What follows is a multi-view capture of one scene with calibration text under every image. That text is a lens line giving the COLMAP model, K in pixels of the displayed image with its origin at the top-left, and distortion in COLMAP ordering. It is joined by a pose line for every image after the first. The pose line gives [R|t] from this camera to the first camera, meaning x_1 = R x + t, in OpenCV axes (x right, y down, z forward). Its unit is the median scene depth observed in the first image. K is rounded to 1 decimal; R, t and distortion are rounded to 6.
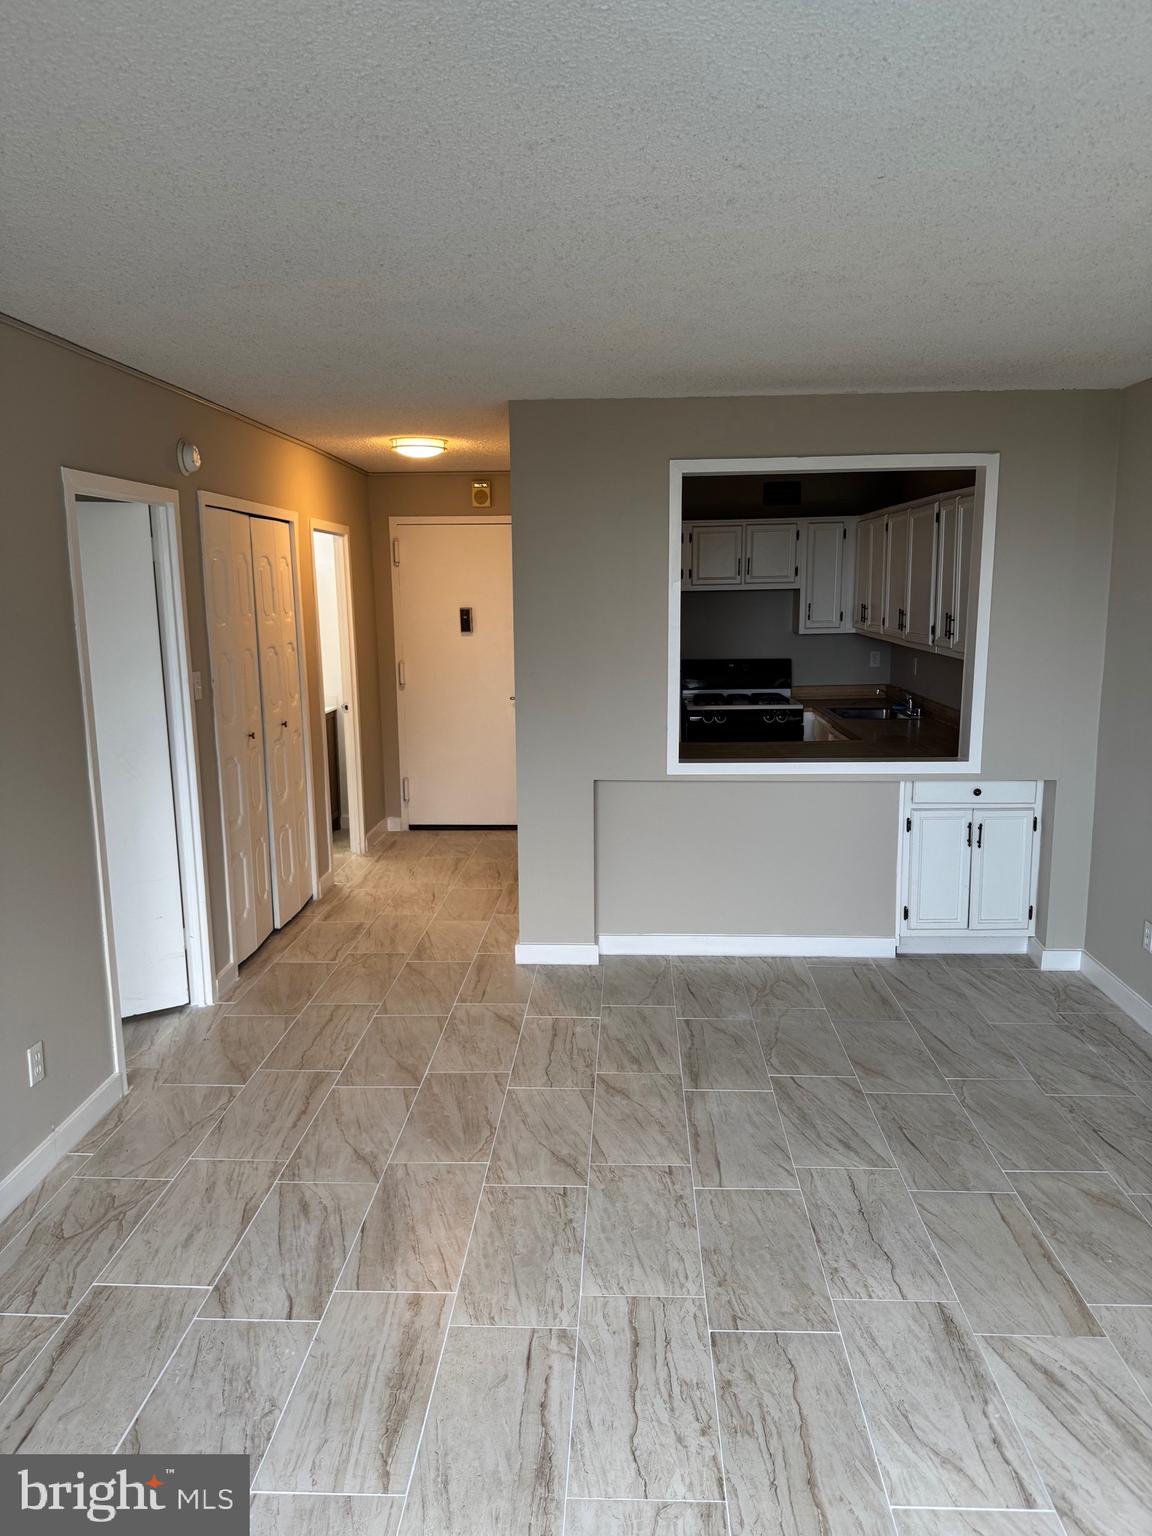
lens RADIAL K [[1070.9, 0, 589.7], [0, 1070.9, 758.4], [0, 0, 1]] dist [0.023914, -0.042080]
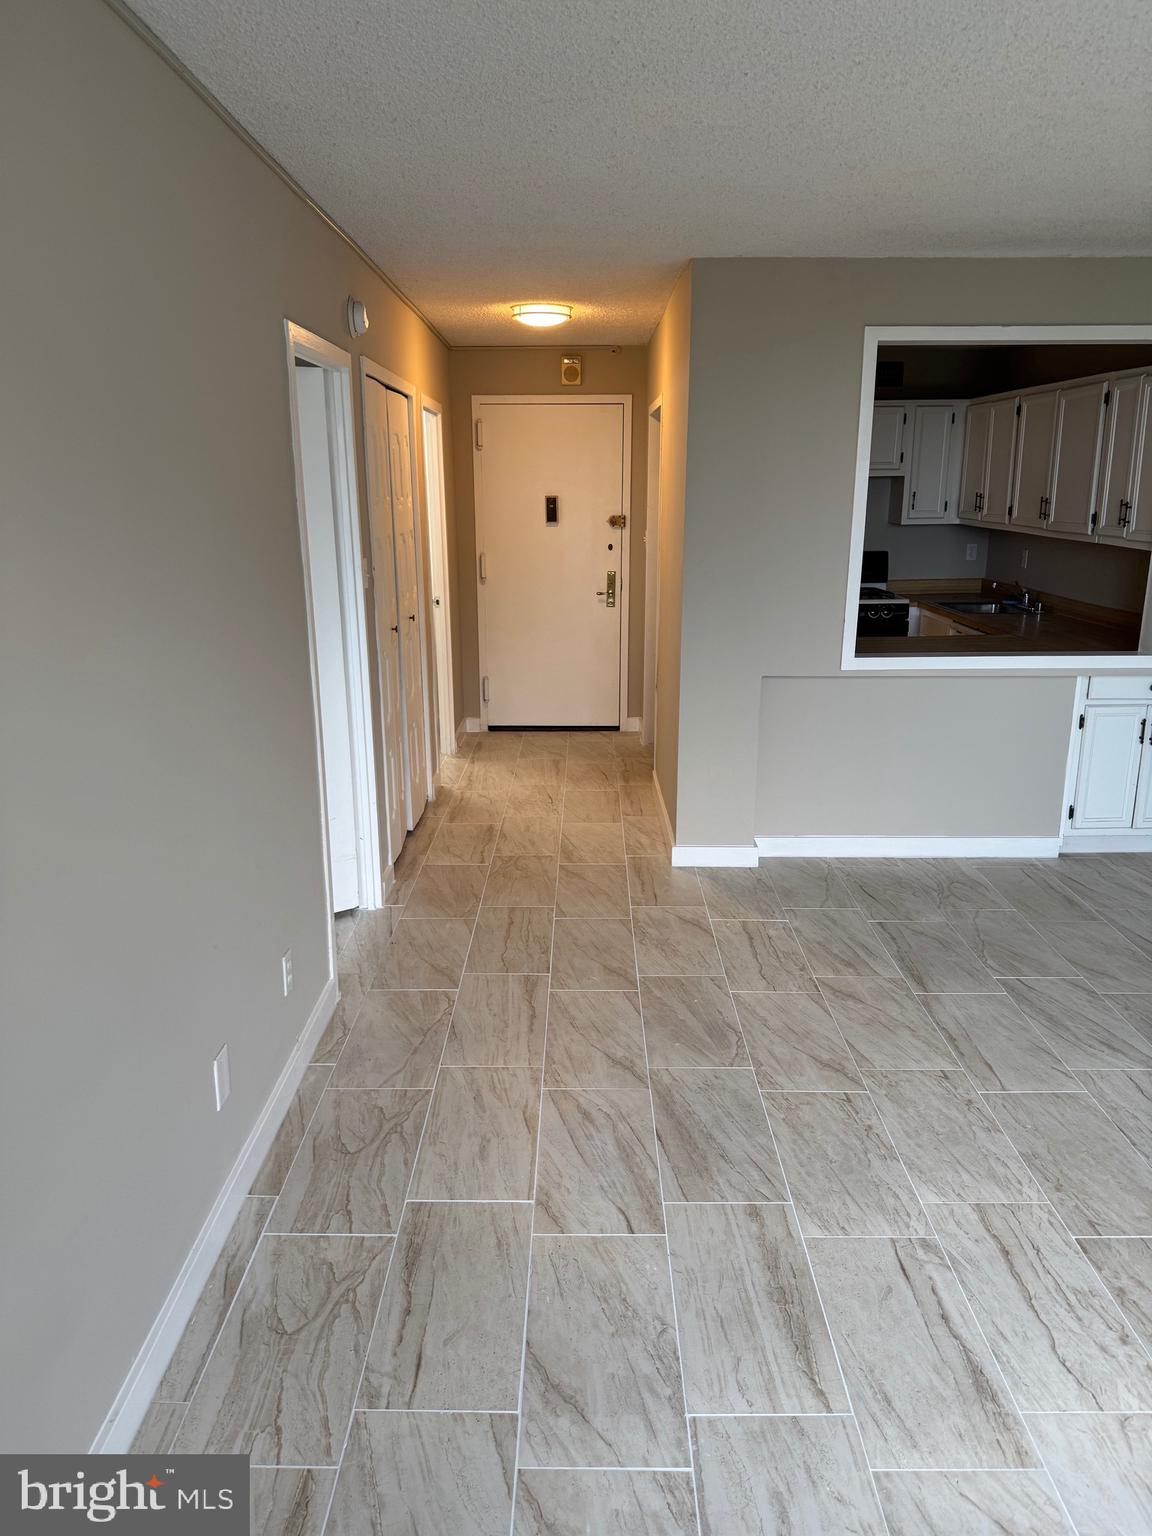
lens RADIAL K [[1070.9, 0, 571.7], [0, 1070.9, 767.3], [0, 0, 1]] dist [0.023914, -0.042080]
pose [[0.999501, -0.002609, 0.031493, -0.232826], [-0.000477, 0.995226, 0.097592, 0.010241], [-0.031597, -0.097559, 0.994728, 0.057979]]
